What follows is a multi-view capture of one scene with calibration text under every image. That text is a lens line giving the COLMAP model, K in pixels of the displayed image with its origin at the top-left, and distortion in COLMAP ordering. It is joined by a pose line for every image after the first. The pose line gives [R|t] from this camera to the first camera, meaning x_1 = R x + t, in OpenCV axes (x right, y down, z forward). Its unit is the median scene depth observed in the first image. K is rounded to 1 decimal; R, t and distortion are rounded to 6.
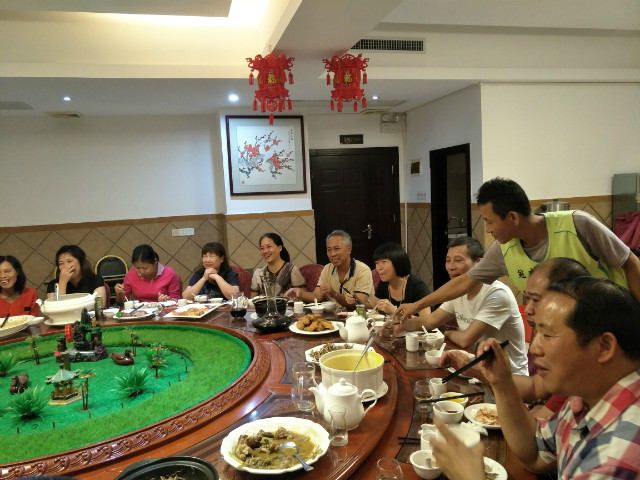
lens RADIAL K [[500.5, 0, 320.0], [0, 500.5, 240.0], [0, 0, 1]] dist [0.001312, 0.003153]
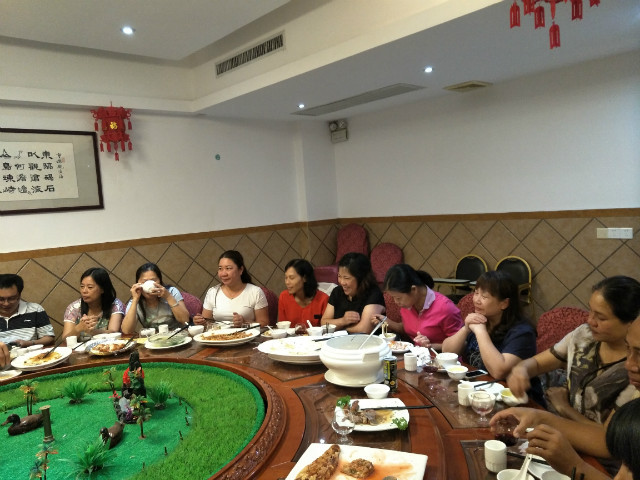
lens RADIAL K [[500.5, 0, 320.0], [0, 500.5, 240.0], [0, 0, 1]] dist [0.001312, 0.003153]
pose [[0.493537, 0.085732, -0.865489, 0.106623], [-0.045542, 0.996312, 0.072720, -0.037636], [0.868532, 0.003526, 0.495621, 0.346758]]
